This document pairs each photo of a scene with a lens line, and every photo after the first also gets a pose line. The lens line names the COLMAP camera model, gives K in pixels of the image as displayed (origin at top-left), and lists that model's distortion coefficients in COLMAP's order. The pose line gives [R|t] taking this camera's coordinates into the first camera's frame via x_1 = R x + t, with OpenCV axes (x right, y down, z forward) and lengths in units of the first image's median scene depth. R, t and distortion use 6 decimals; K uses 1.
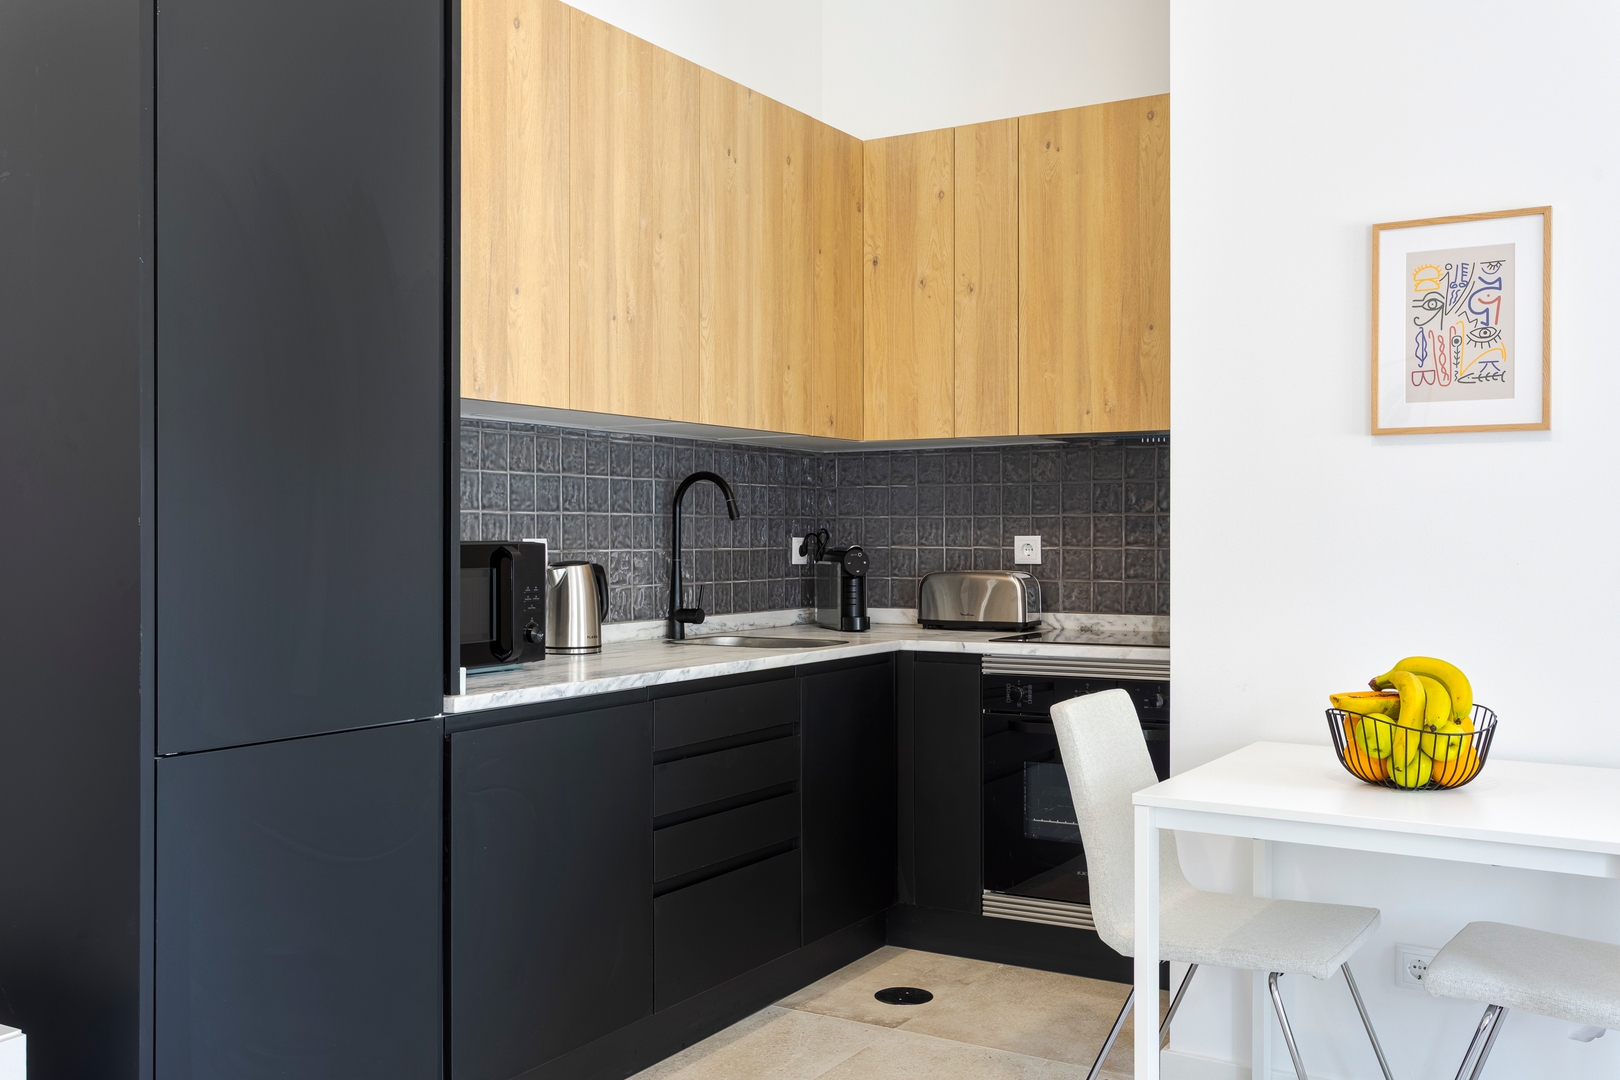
lens RADIAL K [[1496.6, 0, 818.1], [0, 1496.6, 548.9], [0, 0, 1]] dist [0.015128, 0.000000]
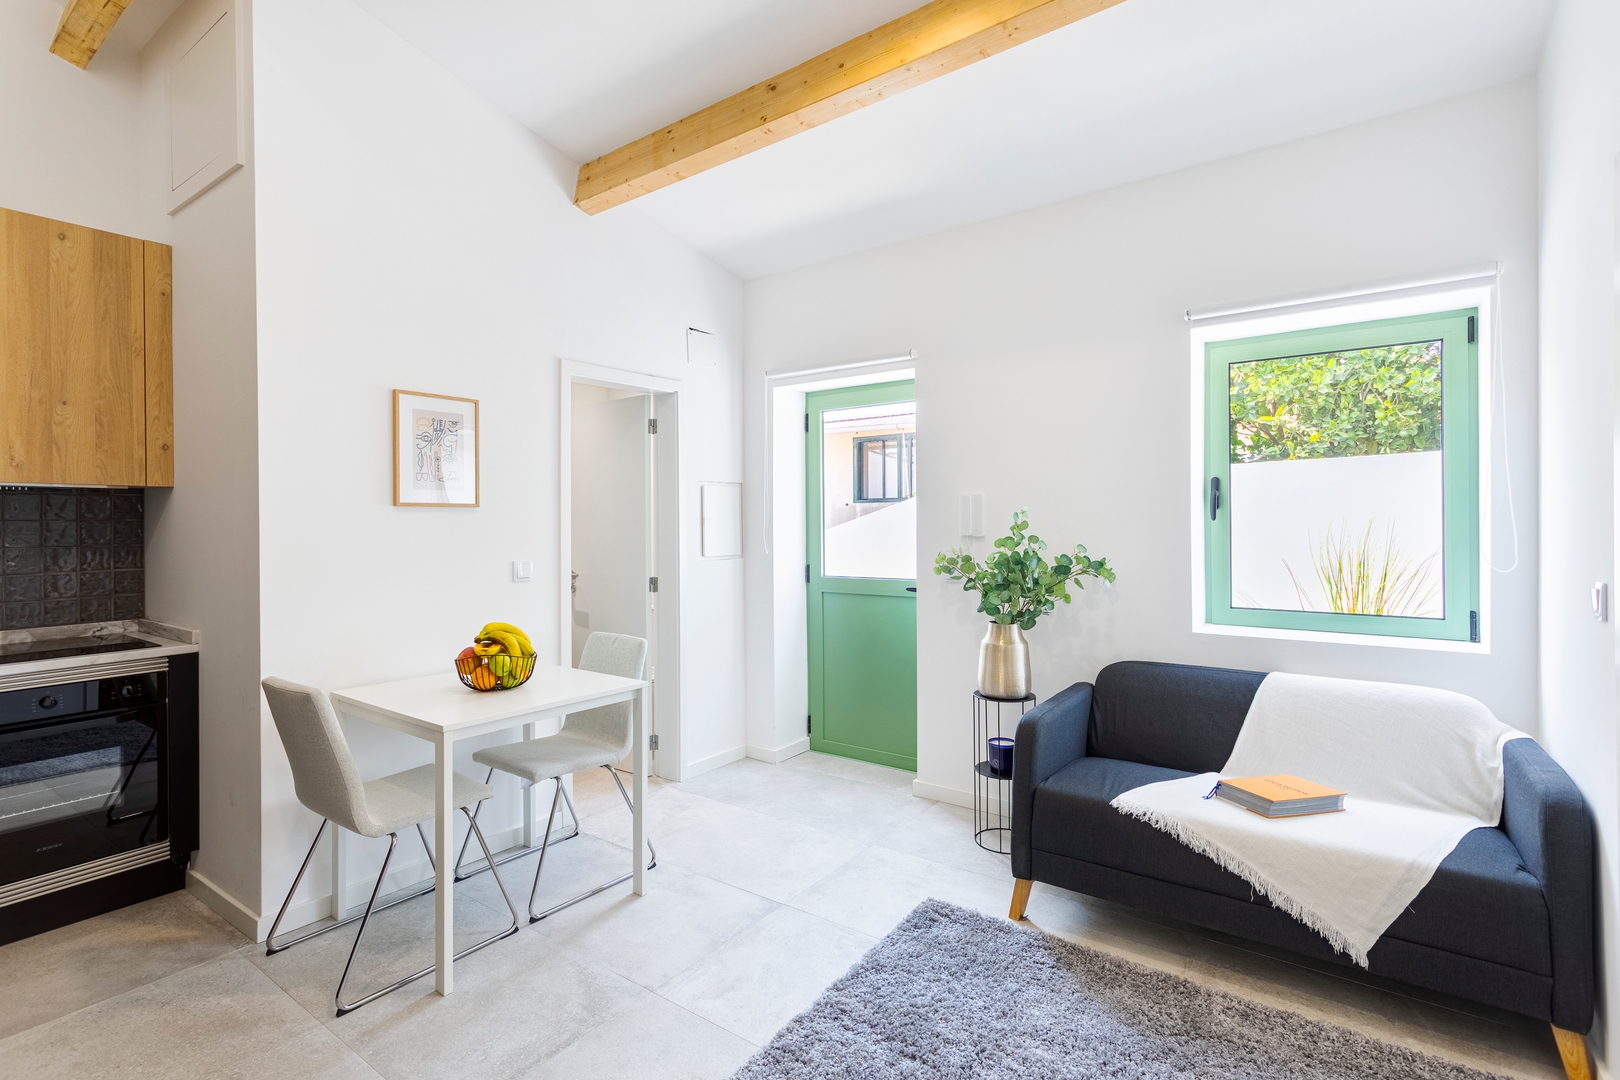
lens RADIAL K [[767.7, 0, 800.8], [0, 767.7, 524.4], [0, 0, 1]] dist [0.000352, 0.001930]
pose [[0.096798, -0.002786, 0.995300, -0.394619], [0.019111, 0.999817, 0.000940, -0.035671], [-0.995121, 0.018930, 0.096834, 0.338615]]
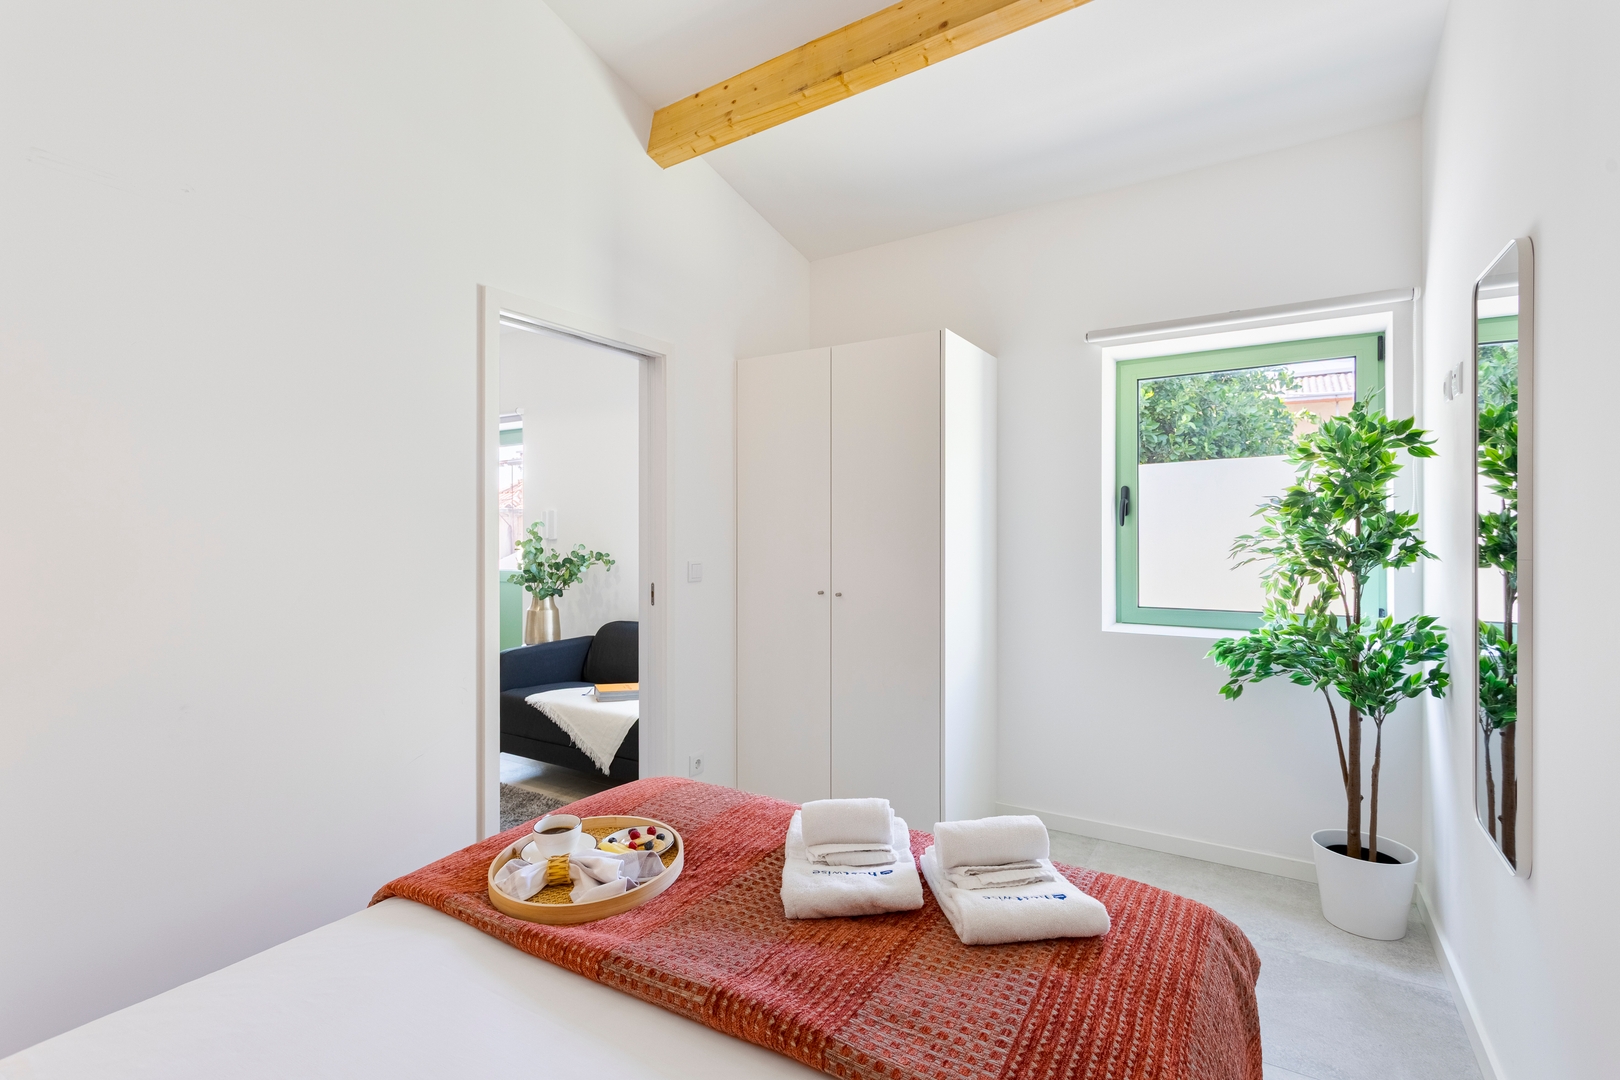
lens RADIAL K [[767.7, 0, 823.5], [0, 767.7, 511.0], [0, 0, 1]] dist [0.000352, 0.001930]
pose [[-0.005119, 0.020611, 0.999774, -0.787543], [0.015505, 0.999669, -0.020530, -0.030292], [-0.999867, 0.015396, -0.005437, -0.238337]]
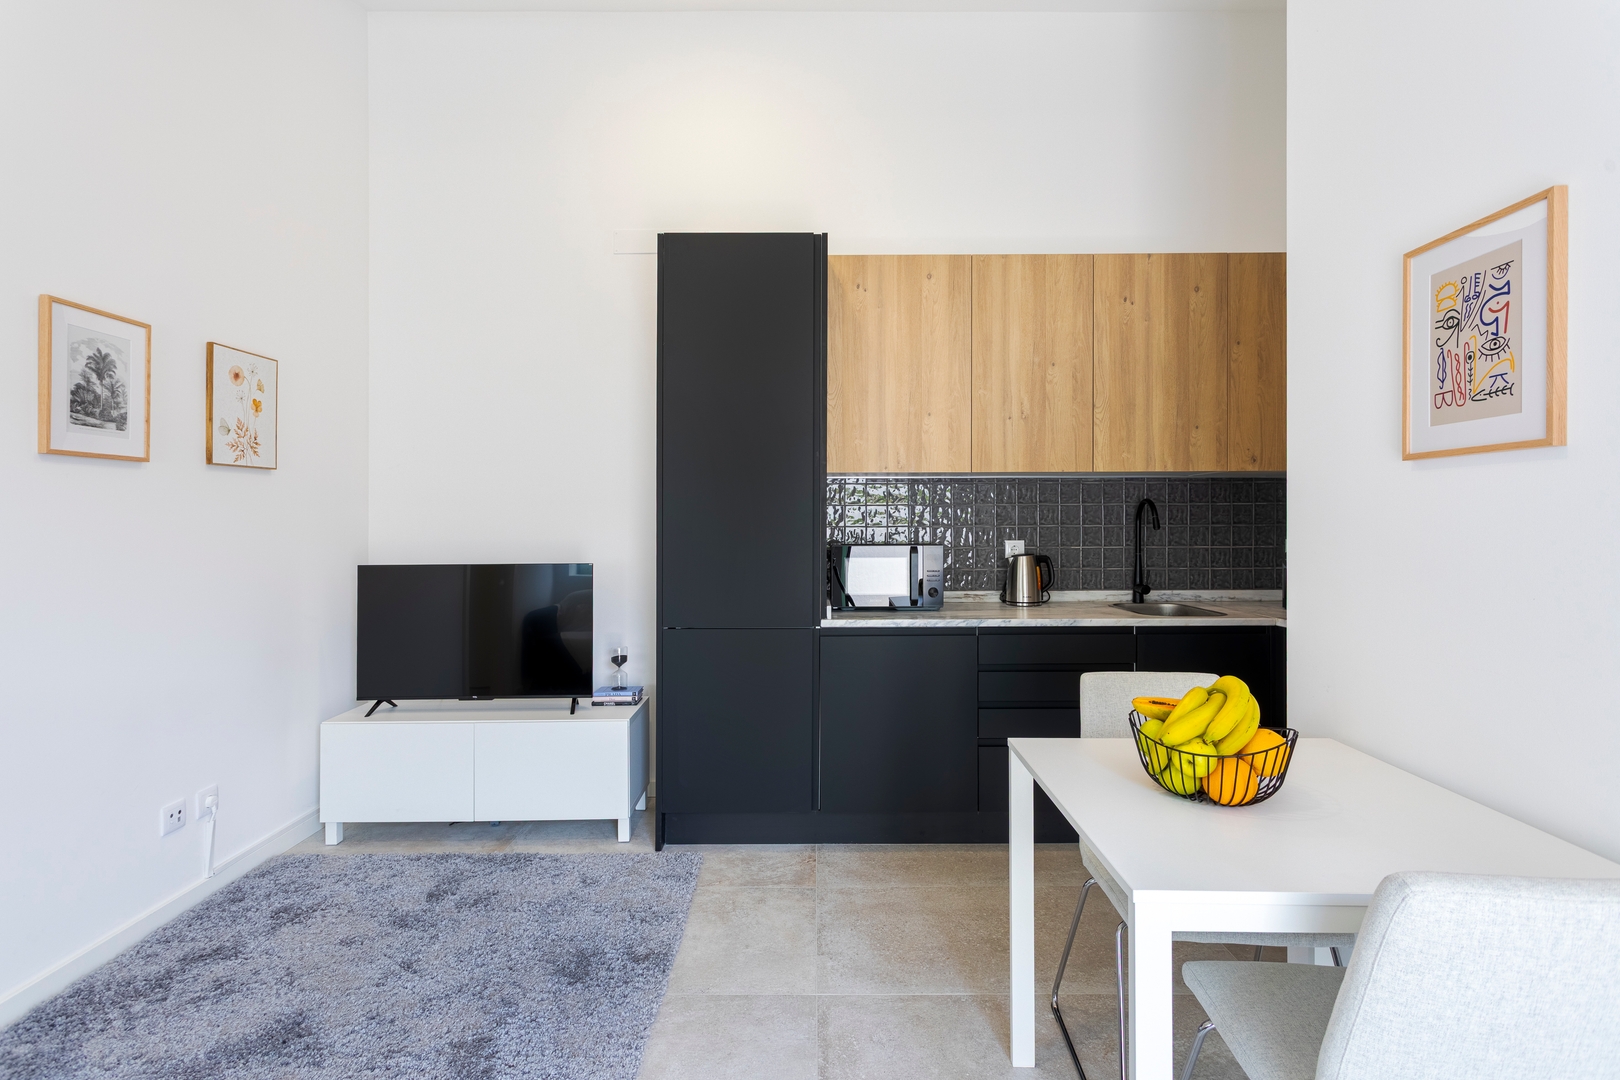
lens RADIAL K [[767.7, 0, 809.0], [0, 767.7, 514.0], [0, 0, 1]] dist [0.000352, 0.001930]
pose [[0.504682, -0.009172, -0.863257, 0.485072], [-0.005765, 0.999885, -0.013994, -0.023663], [0.863286, 0.012039, 0.504571, 0.306505]]
